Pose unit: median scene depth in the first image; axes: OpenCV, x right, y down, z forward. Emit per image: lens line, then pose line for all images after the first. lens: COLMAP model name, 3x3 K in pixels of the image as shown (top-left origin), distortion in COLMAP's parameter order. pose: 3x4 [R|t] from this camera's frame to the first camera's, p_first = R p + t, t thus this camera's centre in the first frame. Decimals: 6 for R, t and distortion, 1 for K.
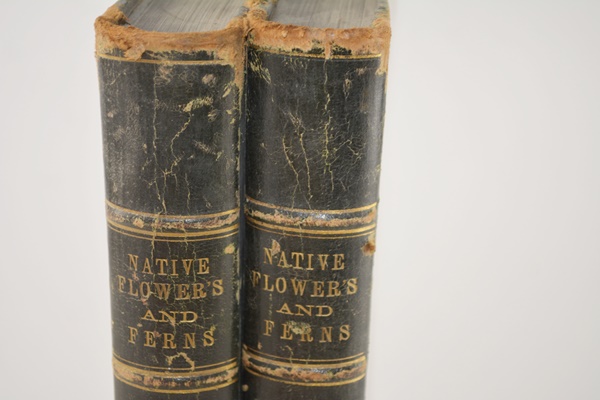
lens RADIAL K [[1456.2, 0, 301.7], [0, 1456.2, 201.4], [0, 0, 1]] dist [0.095614, 0.000000]
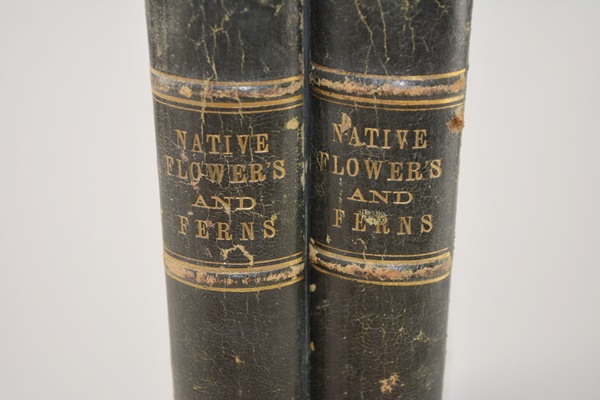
lens RADIAL K [[1151.3, 0, 298.3], [0, 1151.3, 198.2], [0, 0, 1]] dist [0.035260, 0.000000]
pose [[0.997156, 0.002872, -0.075313, 0.005155], [-0.000962, 0.999677, 0.025385, 0.058719], [0.075362, -0.025240, 0.996837, 0.321261]]
